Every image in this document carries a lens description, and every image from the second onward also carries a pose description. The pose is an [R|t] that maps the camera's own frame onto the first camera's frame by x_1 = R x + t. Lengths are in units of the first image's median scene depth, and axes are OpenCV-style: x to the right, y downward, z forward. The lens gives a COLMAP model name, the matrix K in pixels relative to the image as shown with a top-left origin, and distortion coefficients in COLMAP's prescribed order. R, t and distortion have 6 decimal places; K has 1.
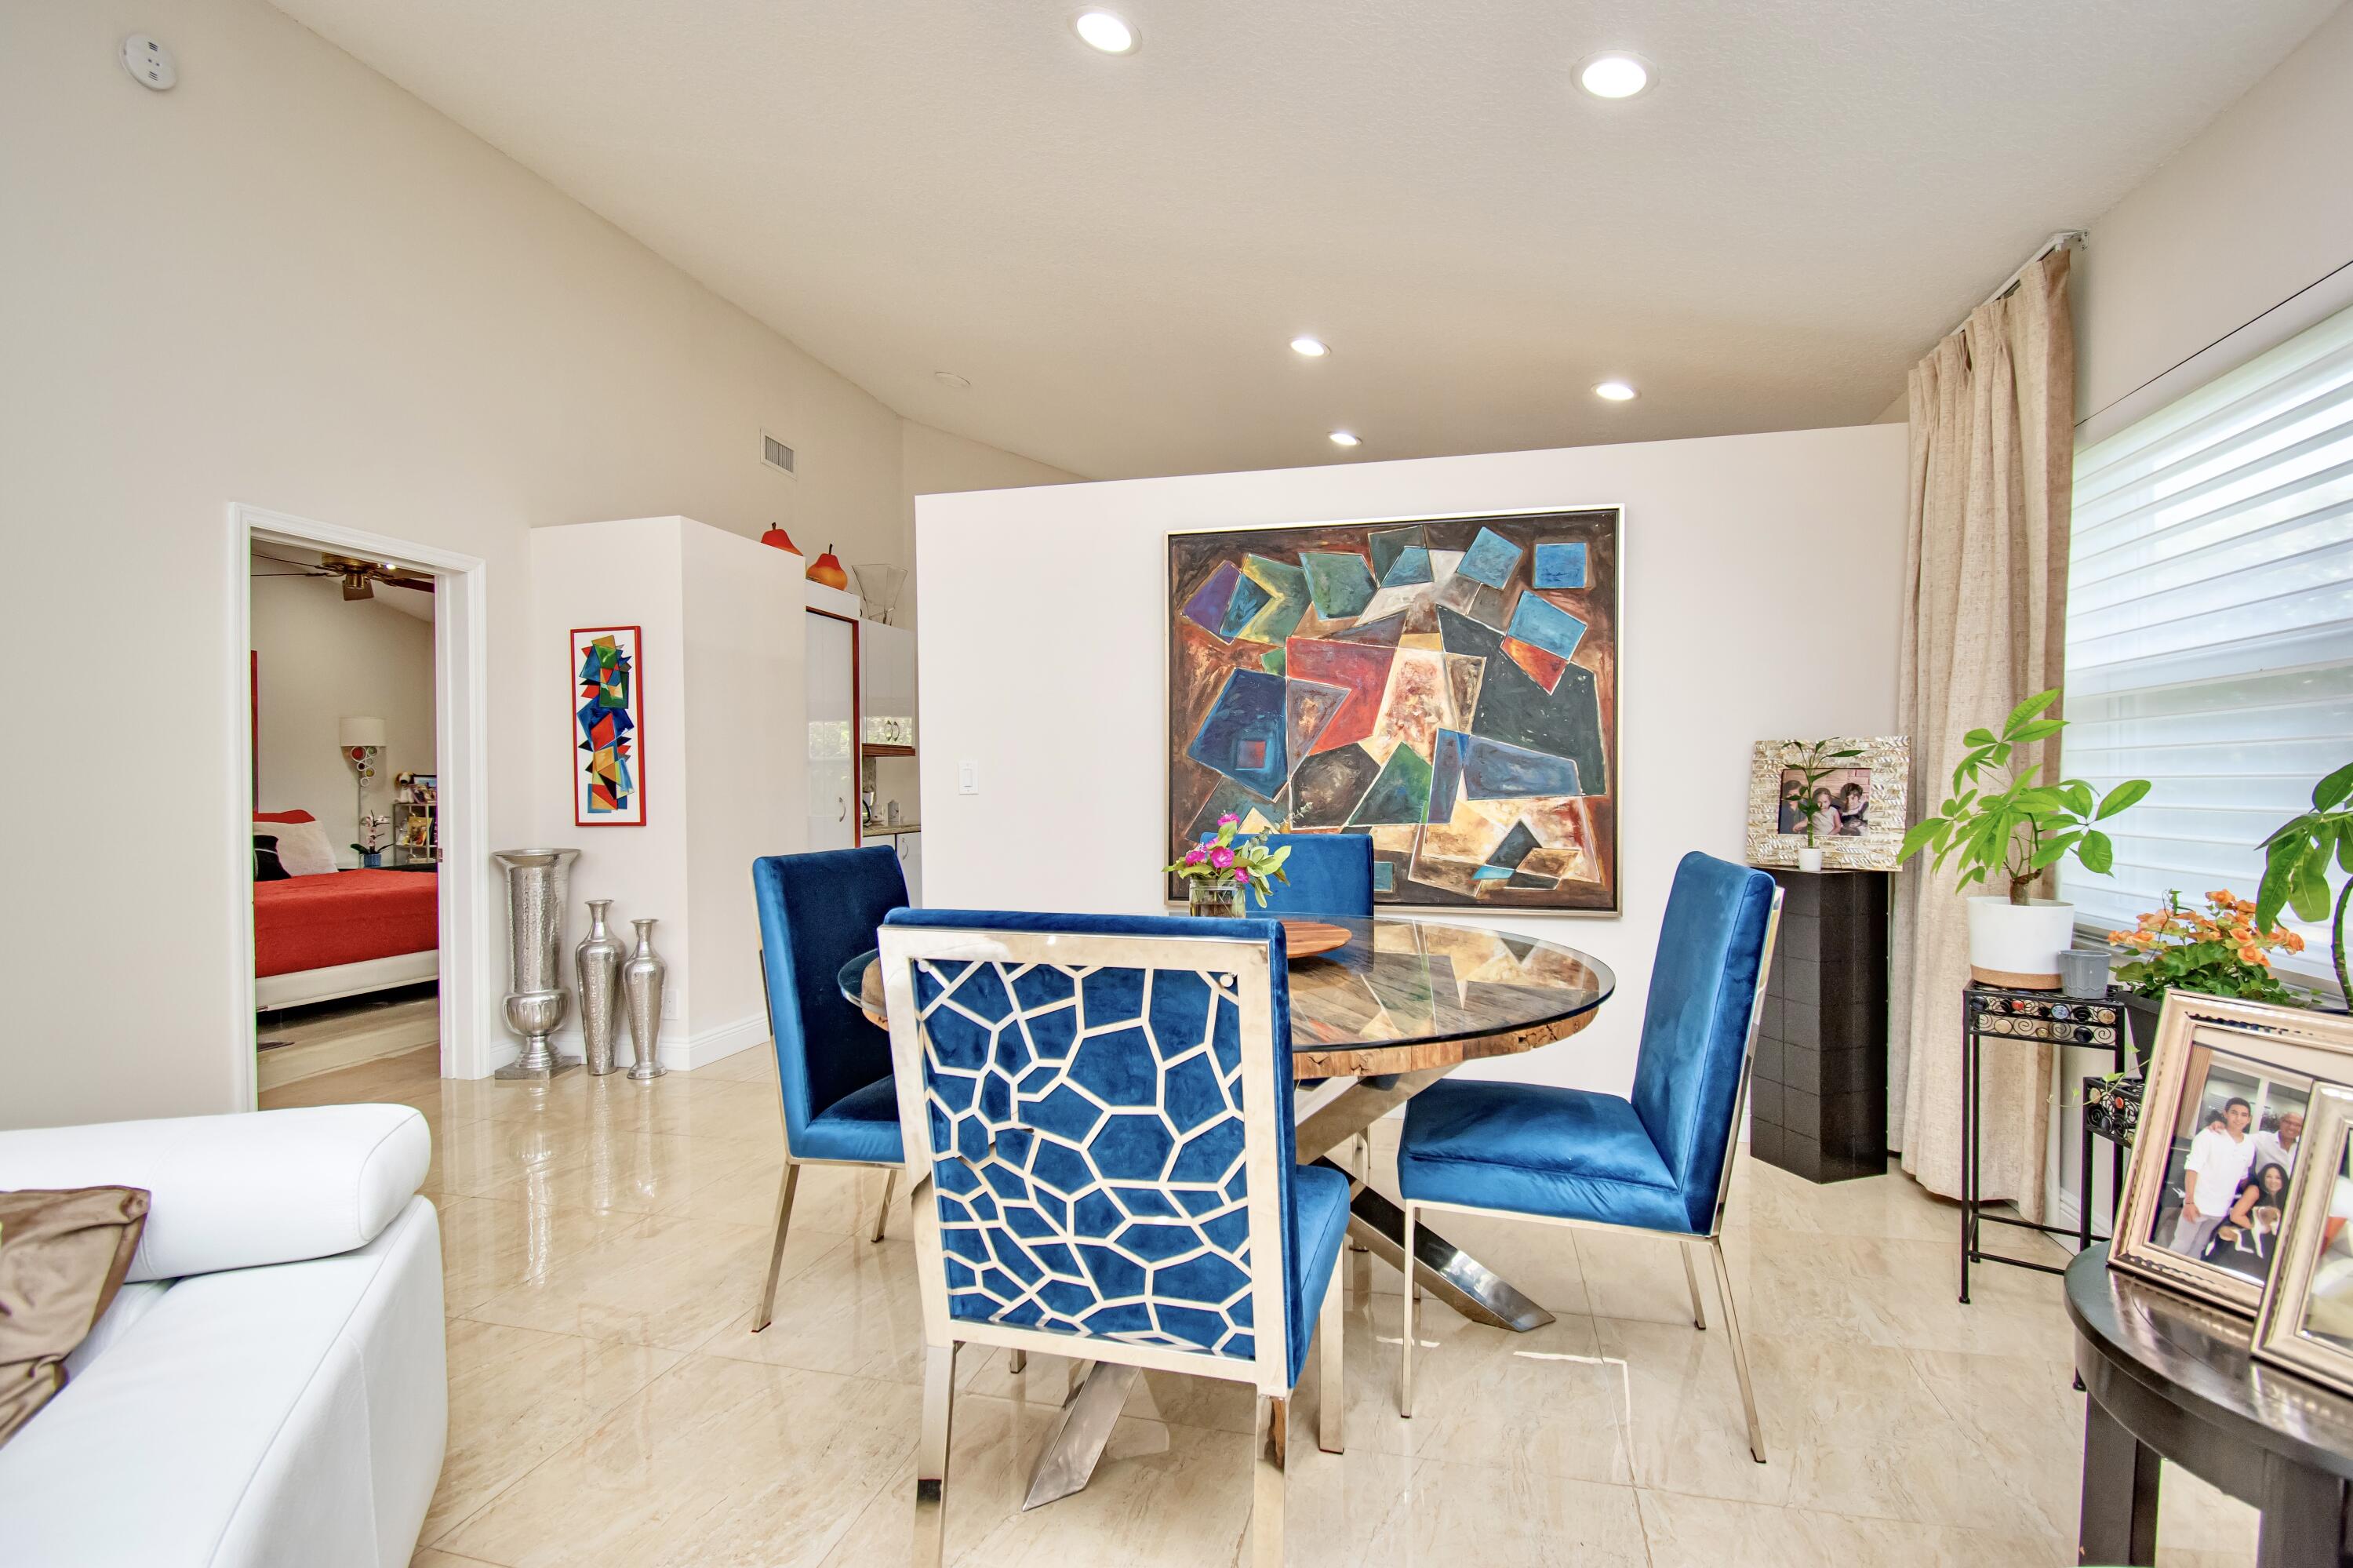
lens RADIAL K [[1047.3, 0, 1176.5], [0, 1047.3, 790.6], [0, 0, 1]] dist [0.017588, -0.022301]
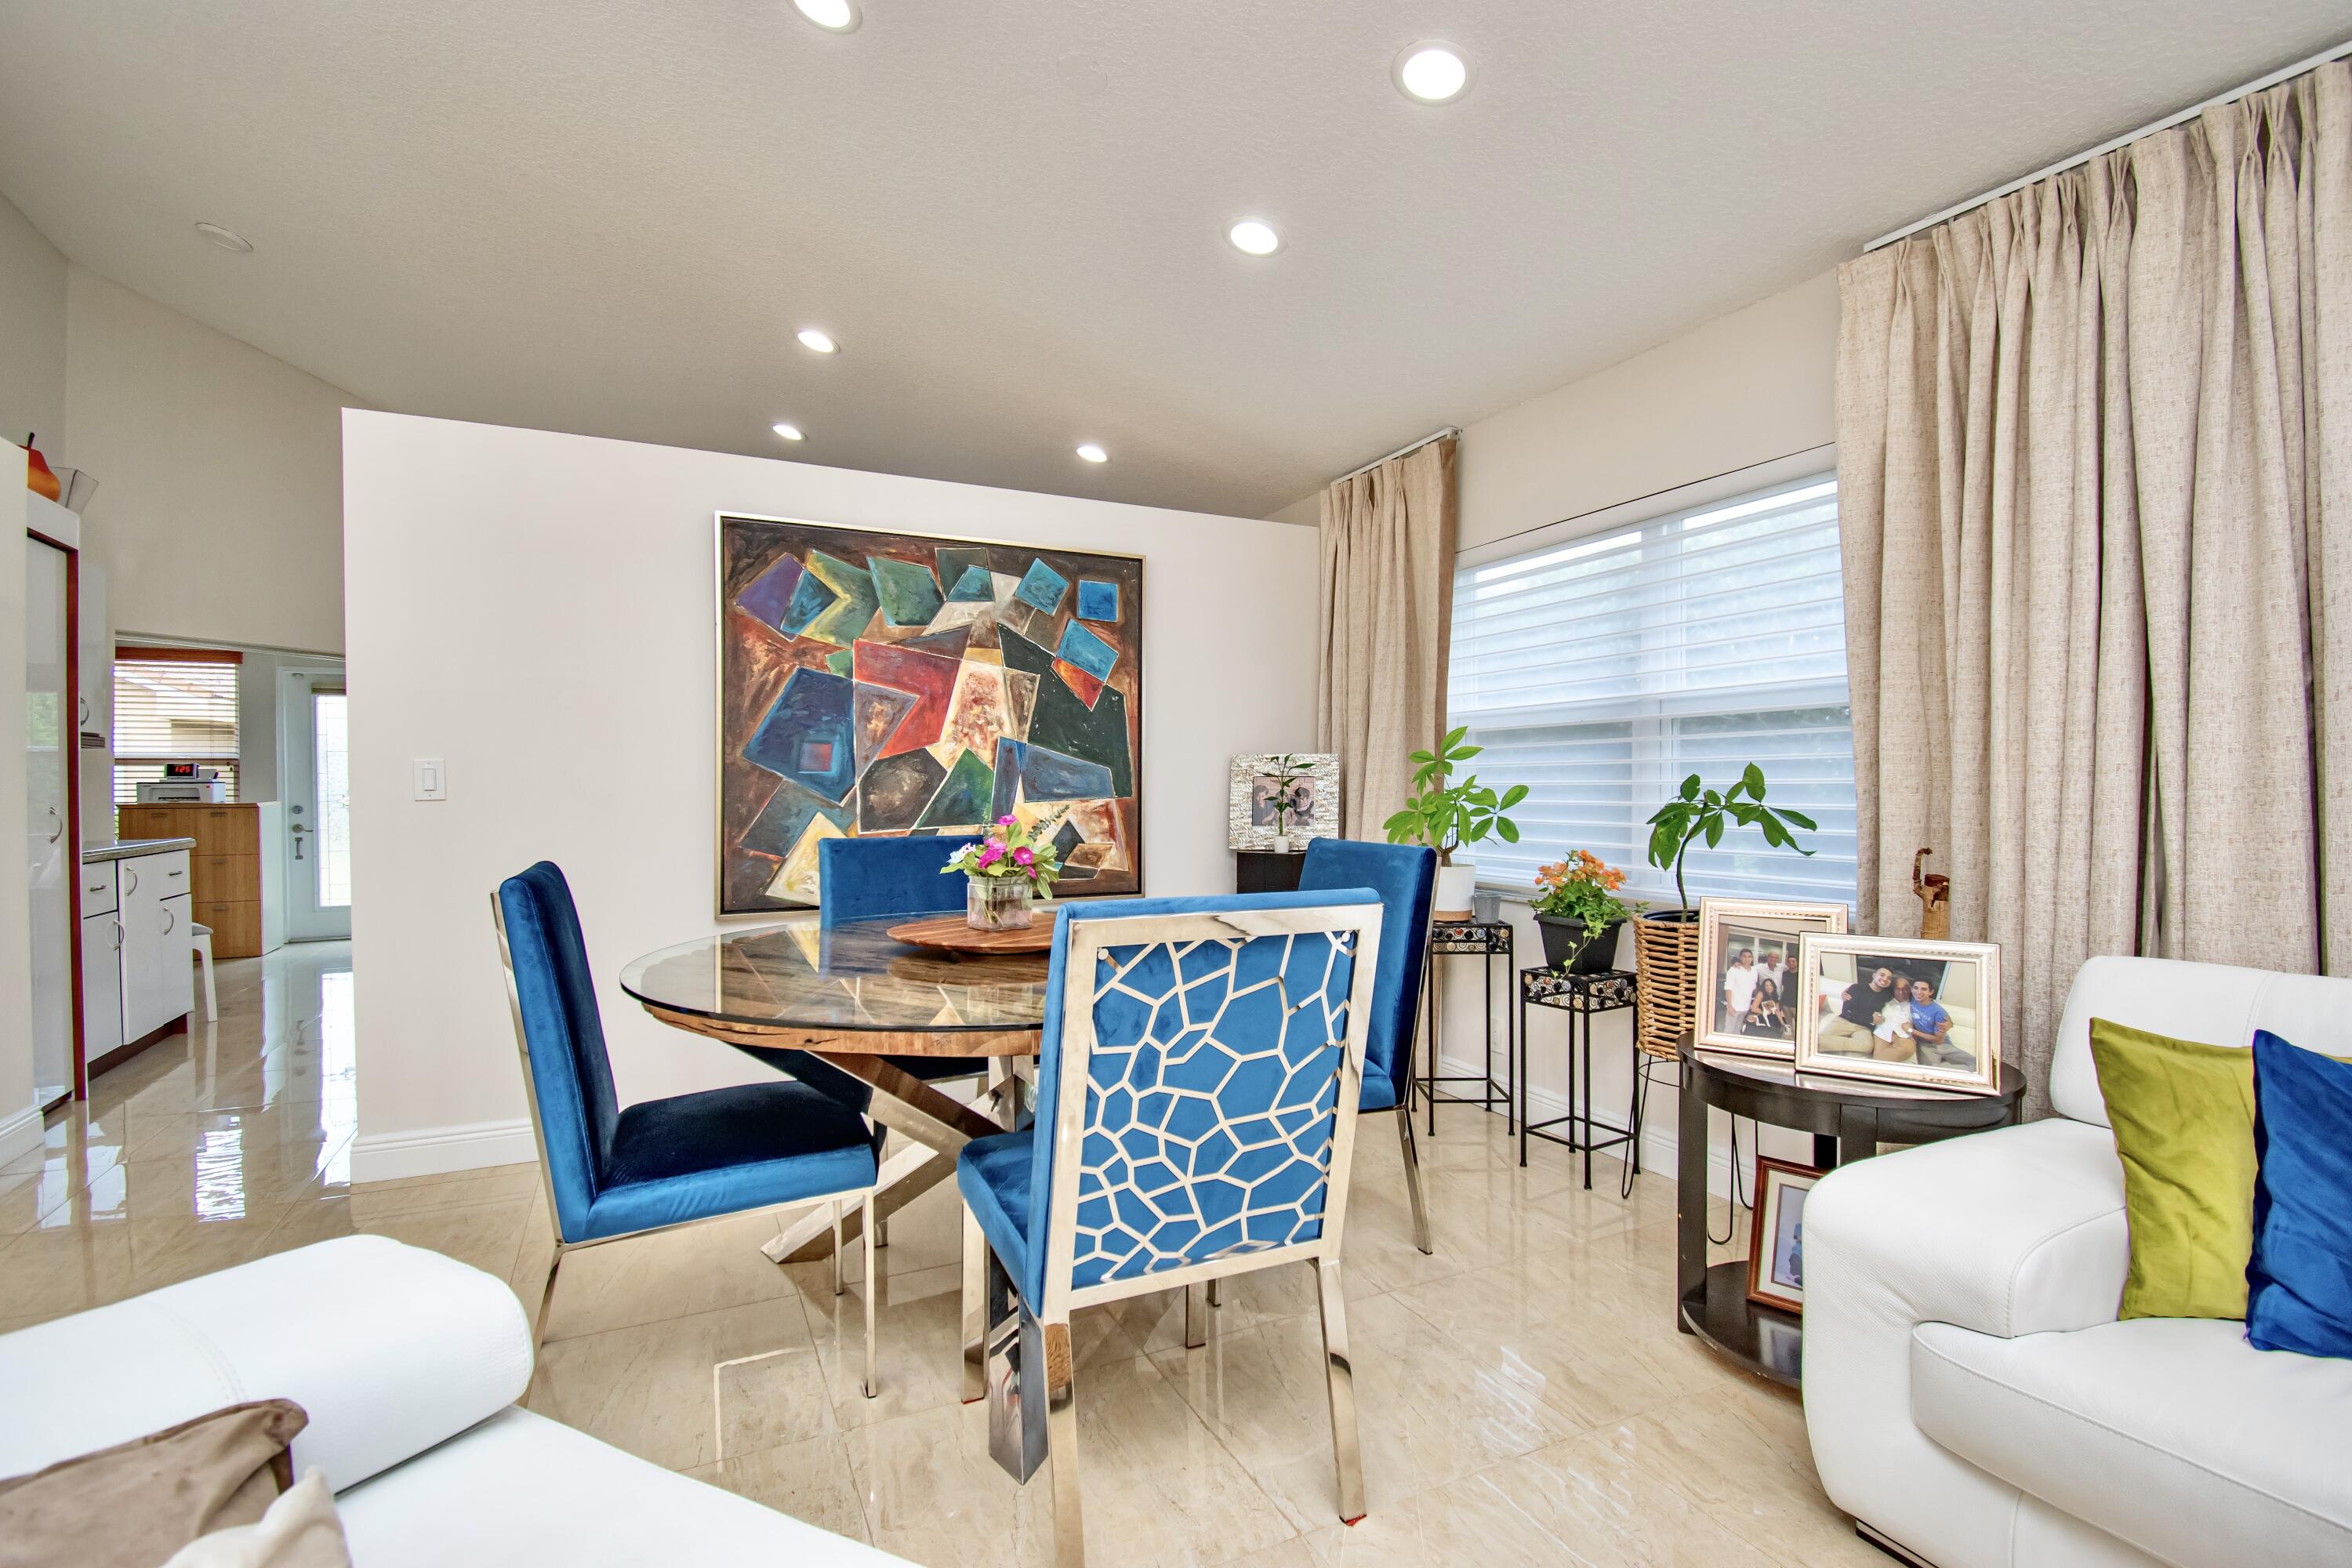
lens RADIAL K [[1046.8, 0, 1176.0], [0, 1046.8, 790.6], [0, 0, 1]] dist [0.017588, -0.022301]
pose [[0.778658, -0.000580, 0.627448, -0.296835], [0.003758, 0.999986, -0.003740, 0.001336], [-0.627437, 0.005270, 0.778650, 0.039997]]
